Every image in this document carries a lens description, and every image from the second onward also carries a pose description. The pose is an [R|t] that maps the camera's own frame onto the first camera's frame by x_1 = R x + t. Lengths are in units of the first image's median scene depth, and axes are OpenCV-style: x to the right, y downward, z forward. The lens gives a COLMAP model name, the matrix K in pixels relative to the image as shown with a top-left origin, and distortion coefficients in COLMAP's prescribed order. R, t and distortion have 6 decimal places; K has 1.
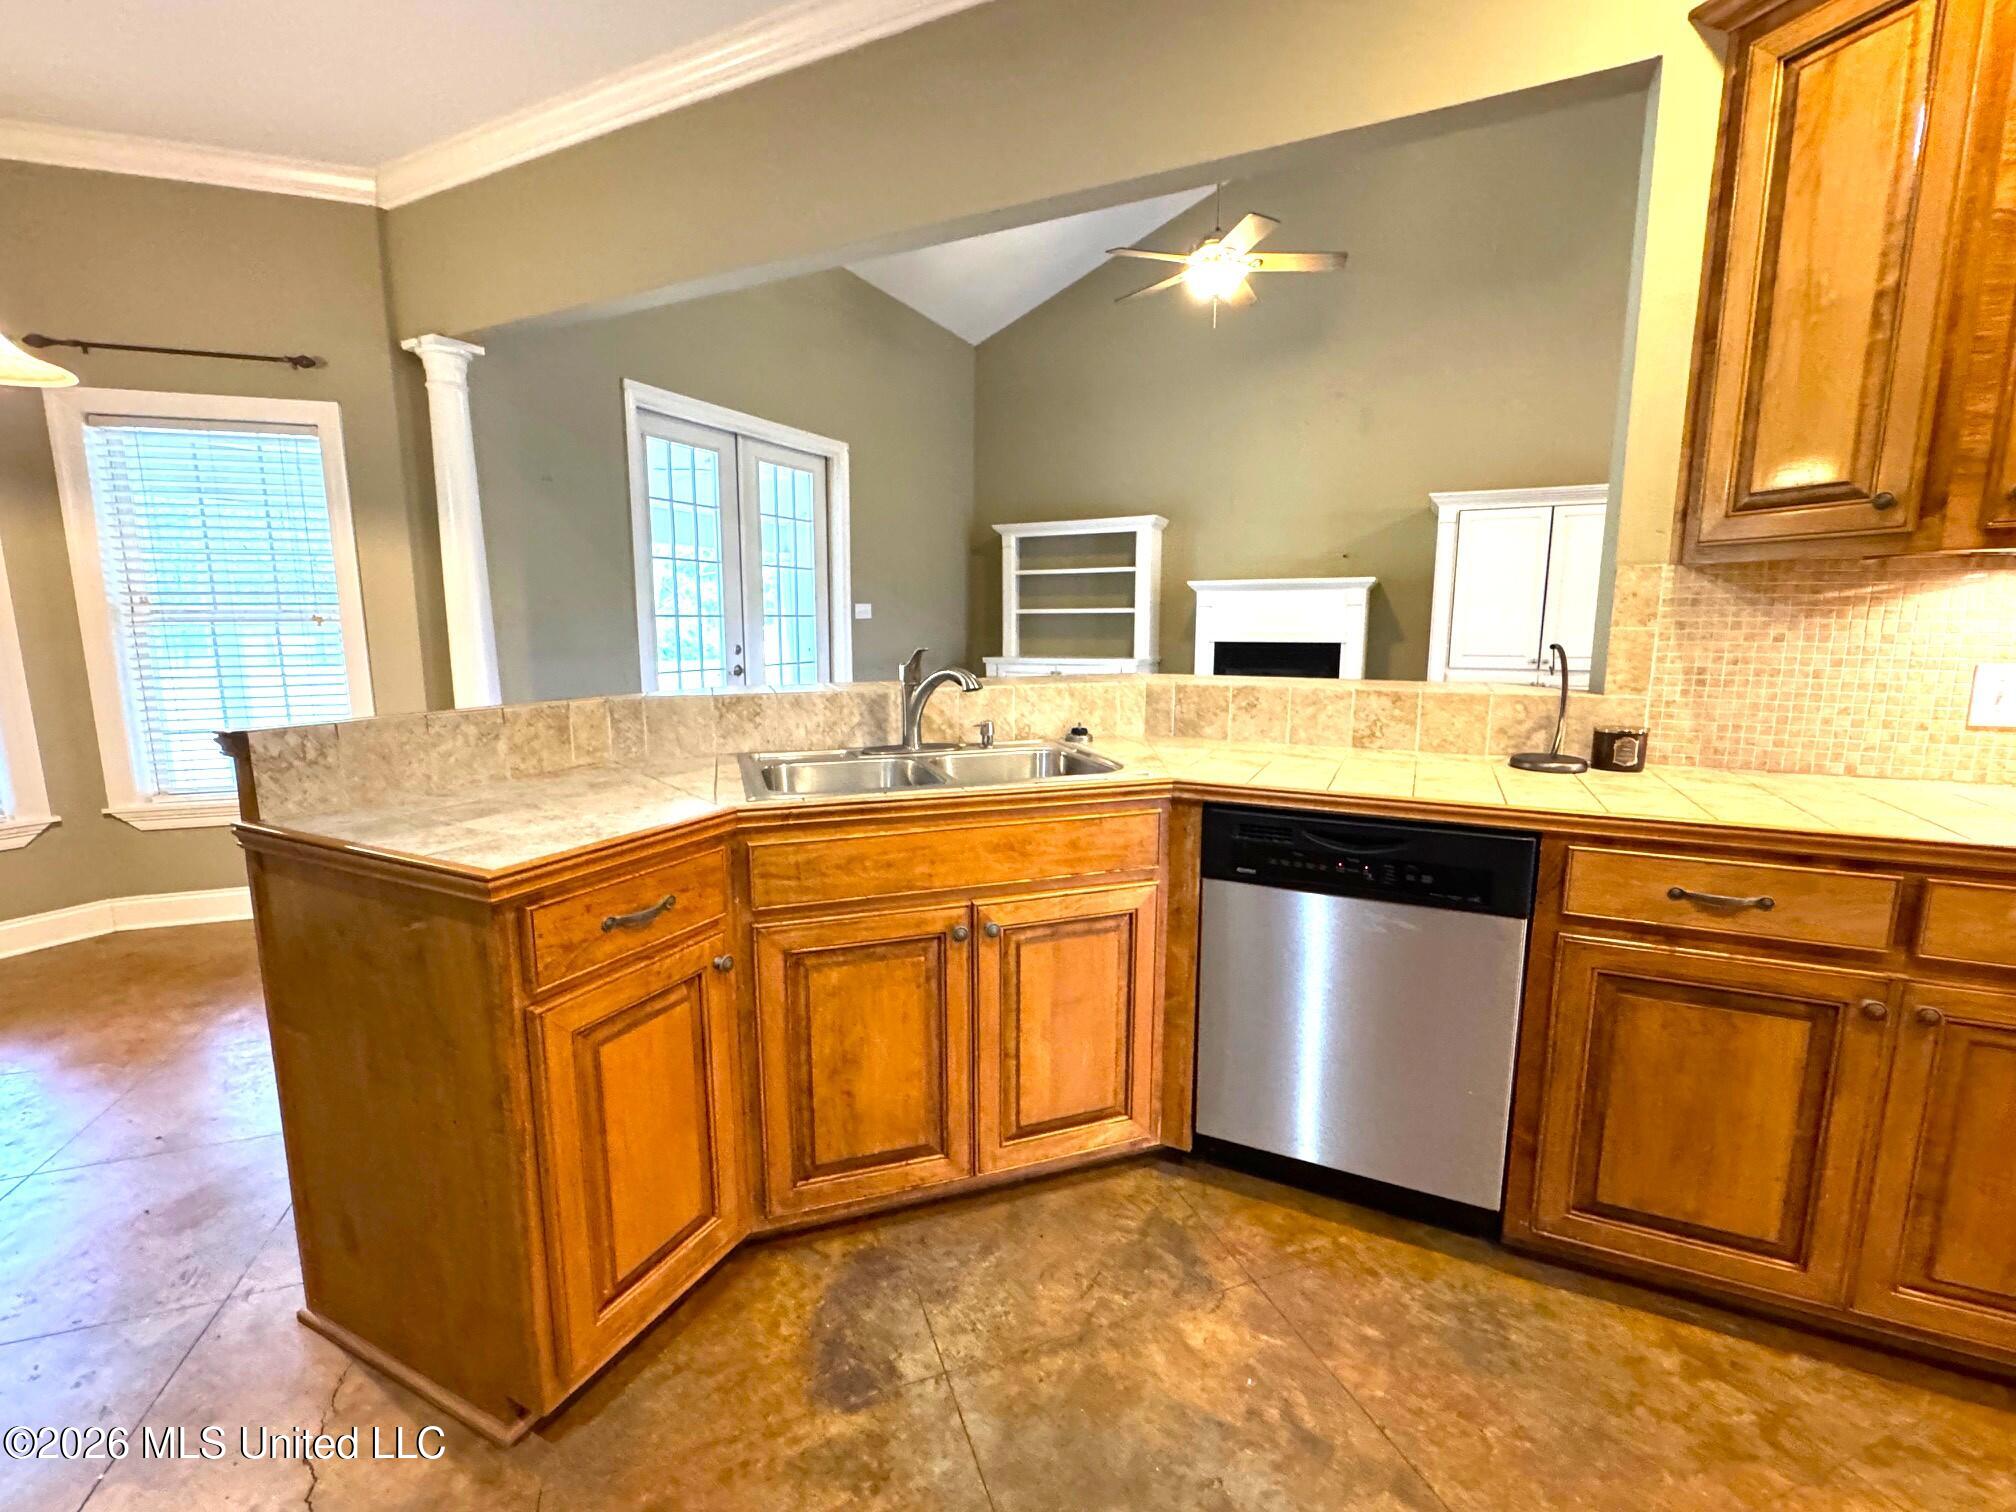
lens RADIAL K [[873.5, 0, 1004.8], [0, 873.5, 758.2], [0, 0, 1]] dist [-0.000528, -0.000653]
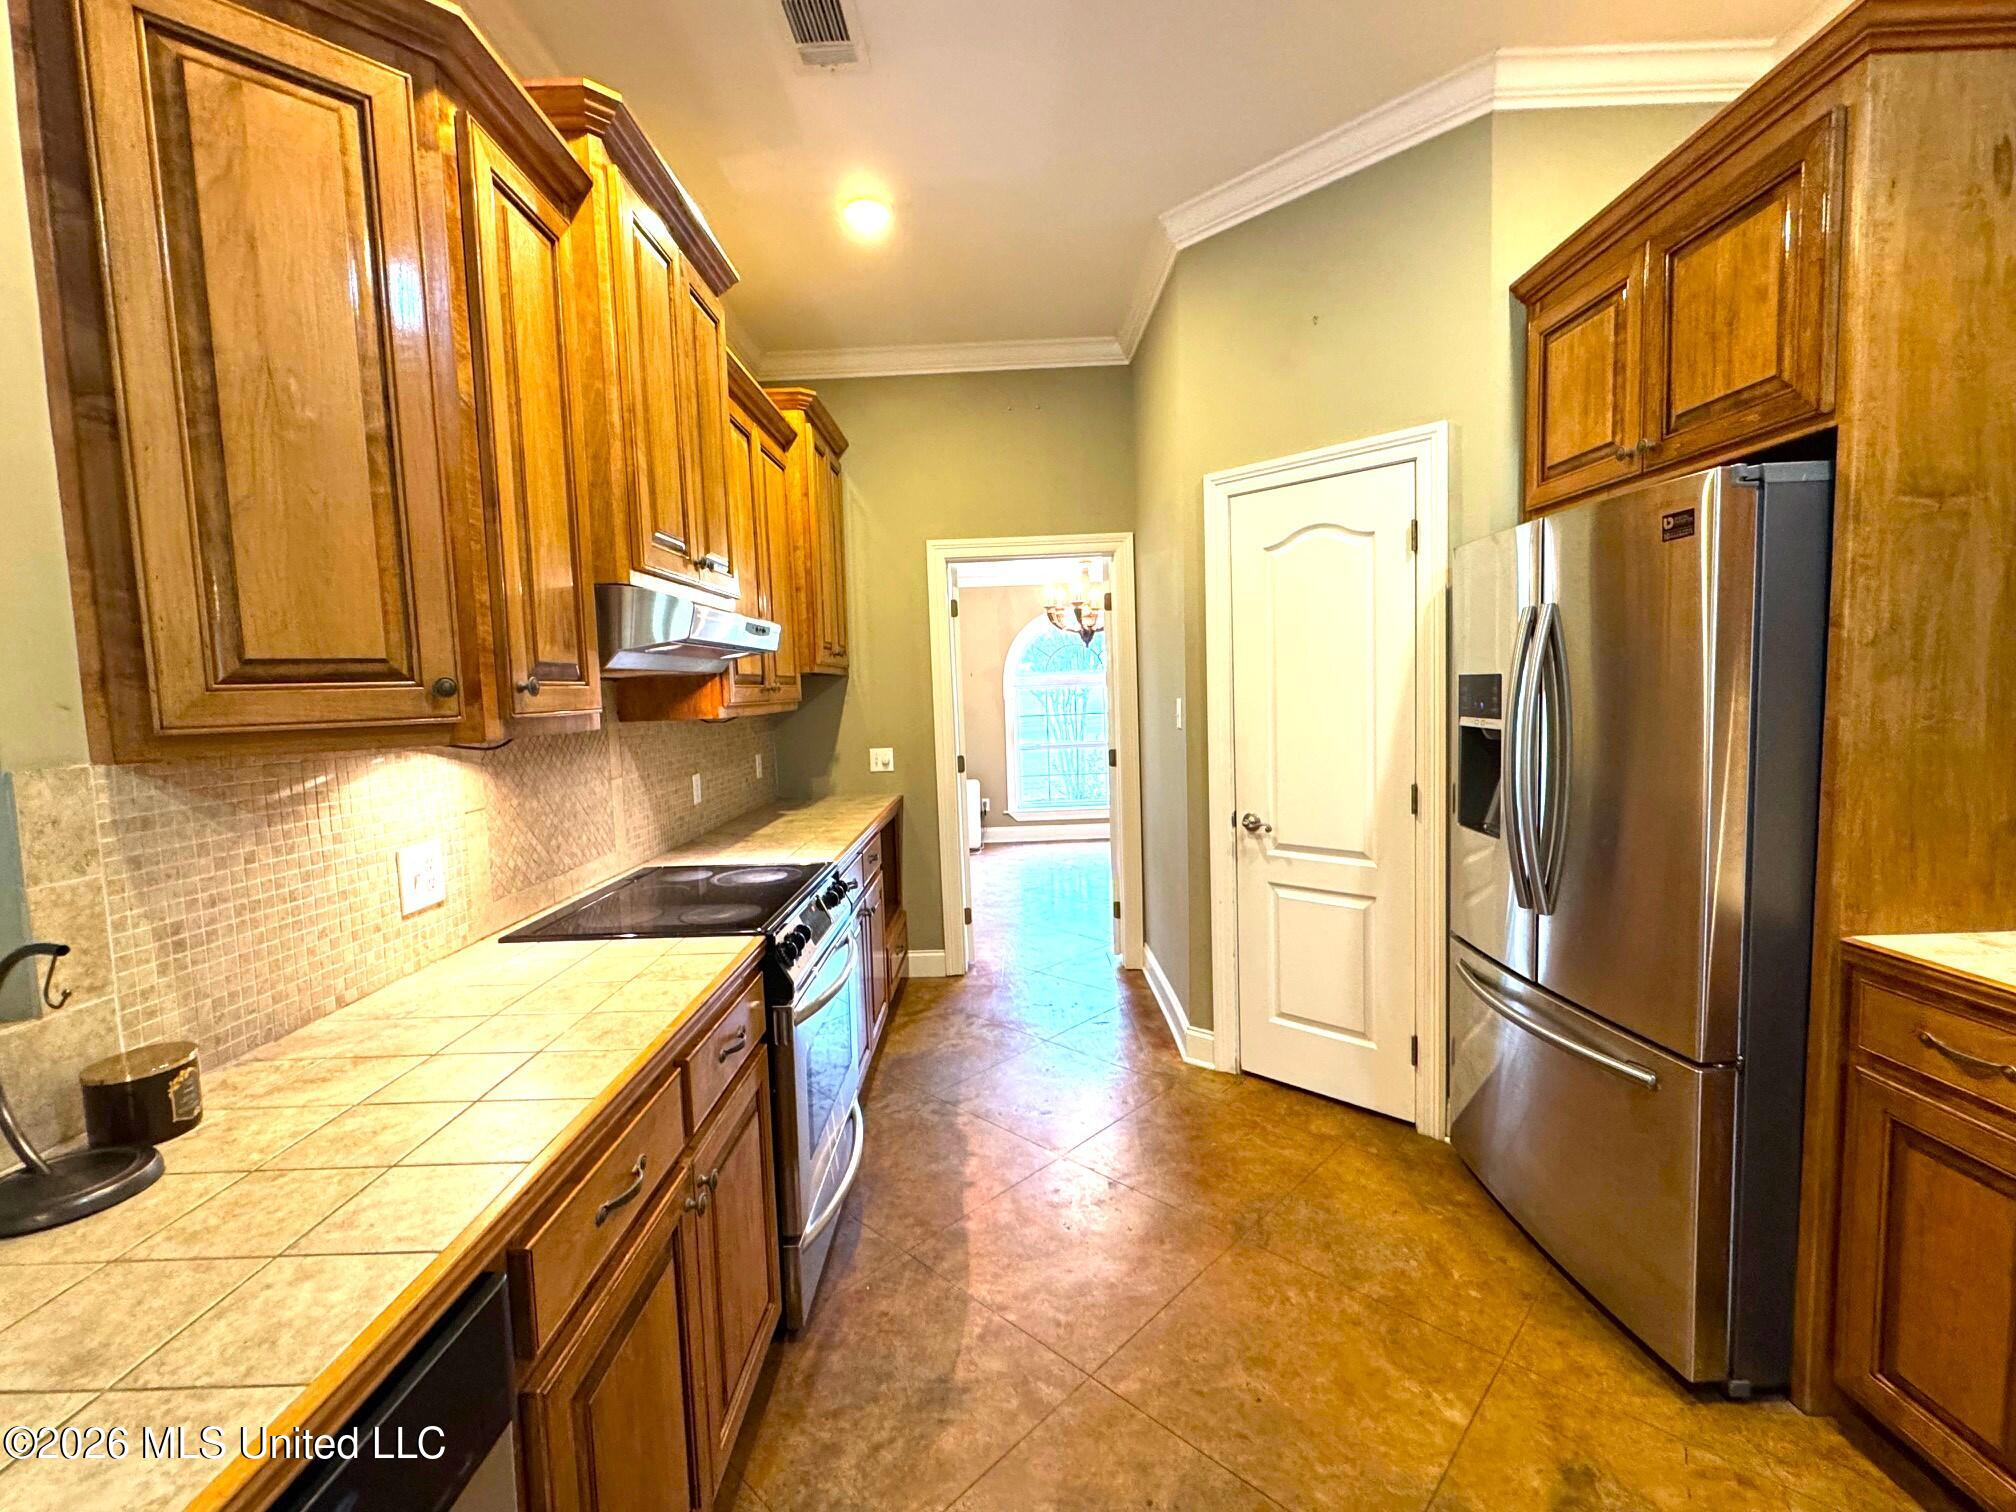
lens RADIAL K [[873.5, 0, 1004.8], [0, 873.5, 758.2], [0, 0, 1]] dist [-0.000528, -0.000653]
pose [[-0.427191, -0.054344, 0.902527, -0.007546], [0.174486, 0.974474, 0.141265, -0.209172], [-0.887166, 0.217825, -0.406804, 0.726525]]
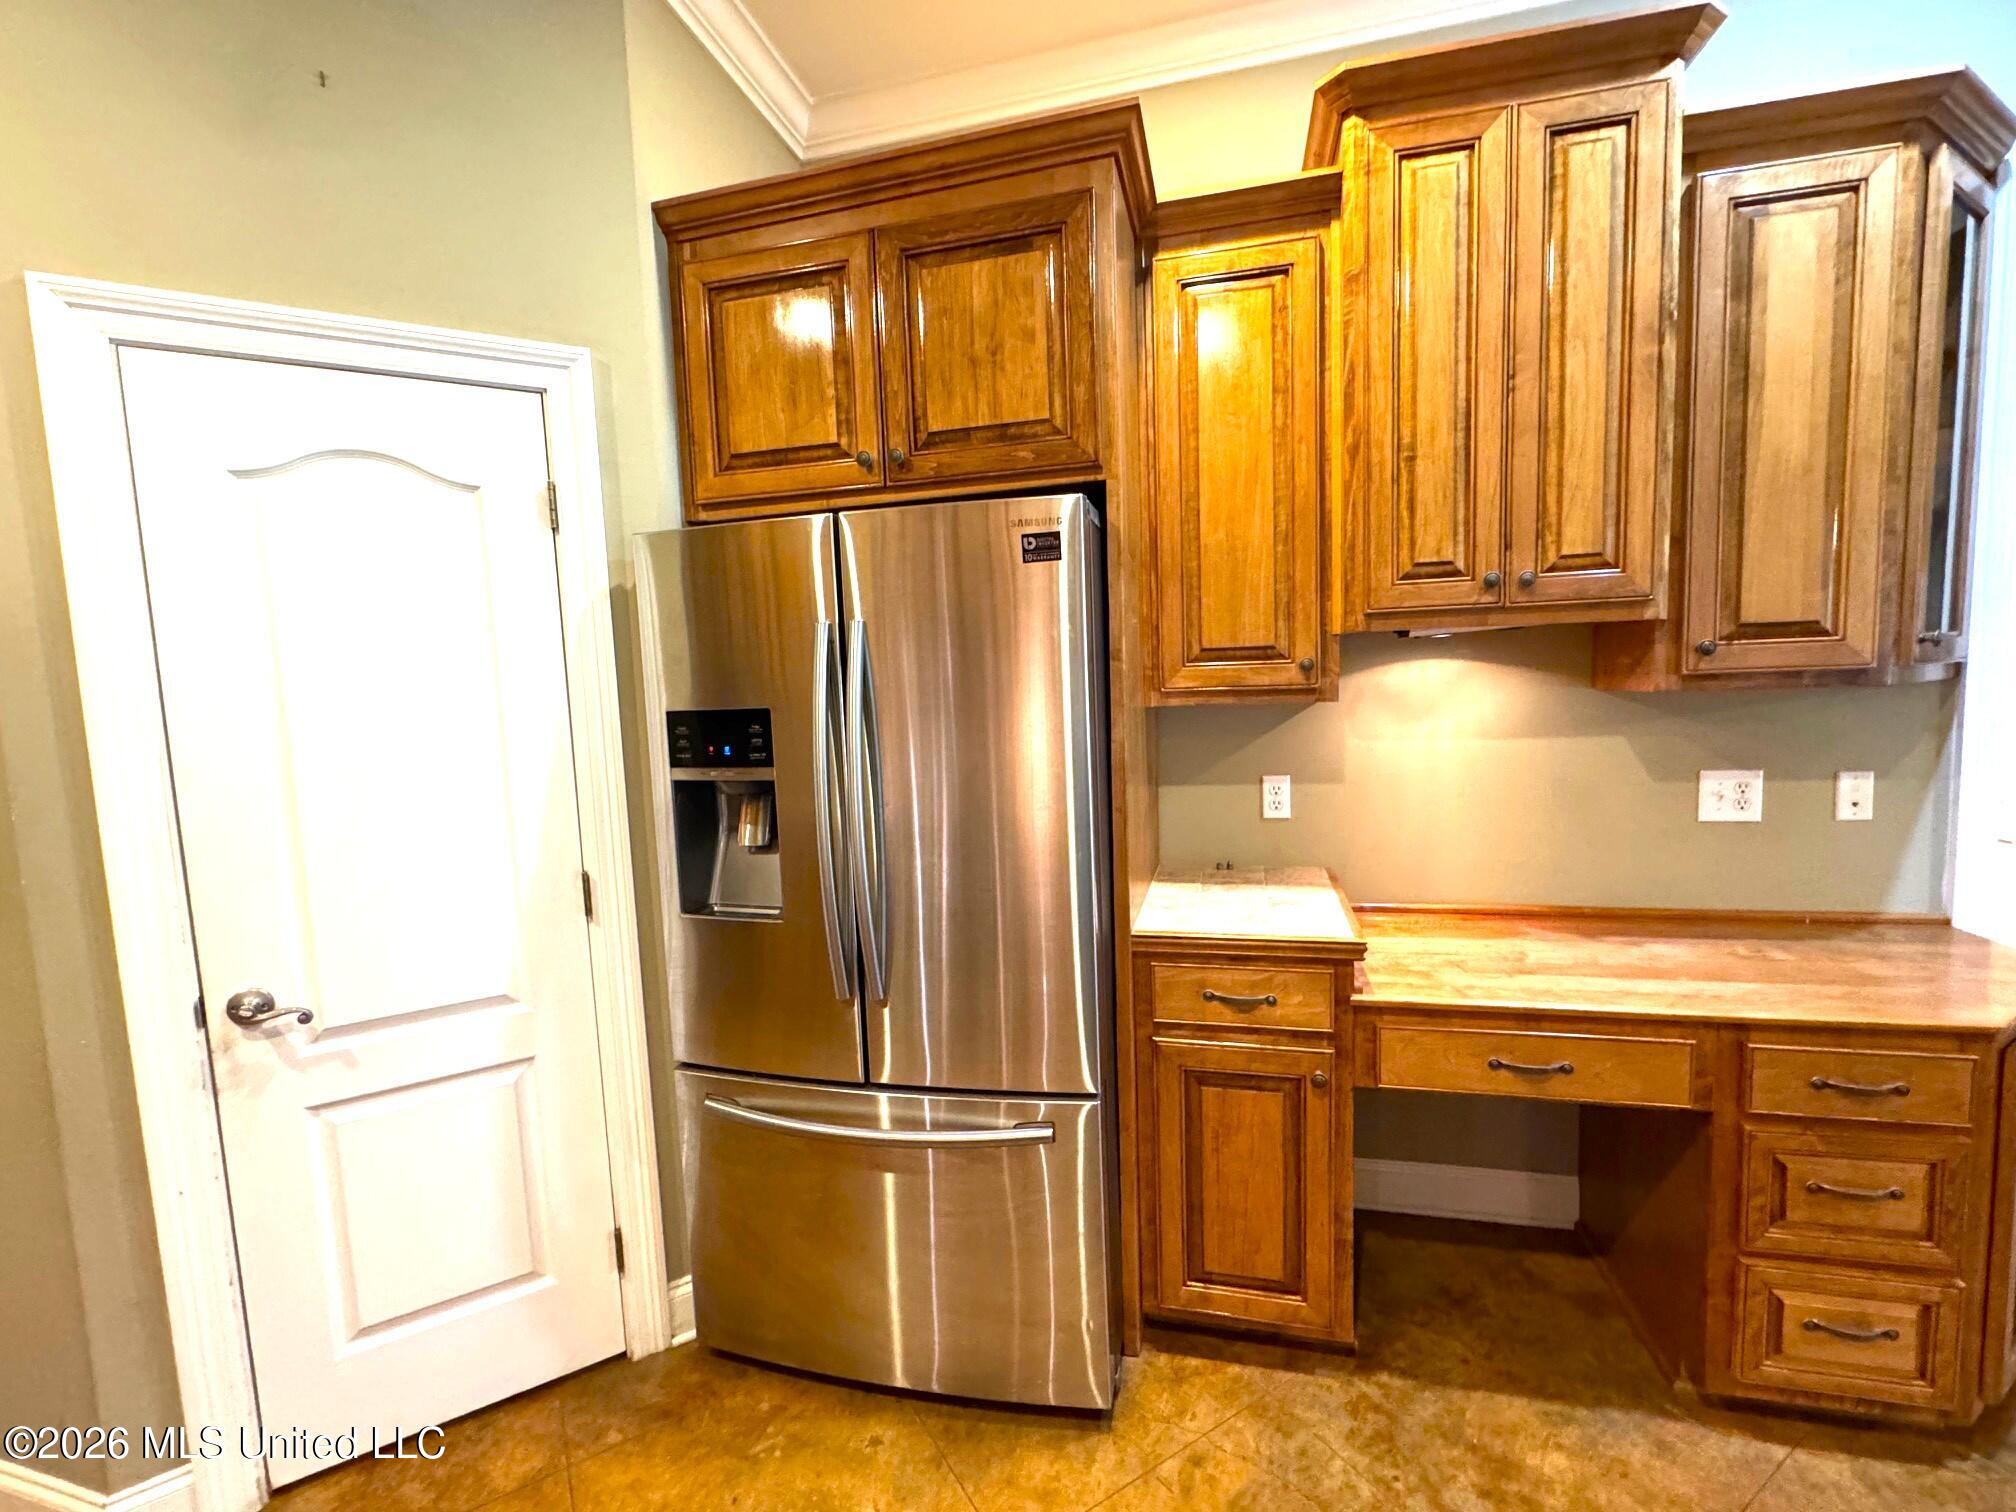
lens RADIAL K [[873.5, 0, 1004.8], [0, 873.5, 758.2], [0, 0, 1]] dist [-0.000528, -0.000653]
pose [[-0.981082, 0.060040, -0.184049, 0.701044], [0.013887, 0.970069, 0.242431, -0.202205], [0.193096, 0.235289, -0.952551, 0.551393]]
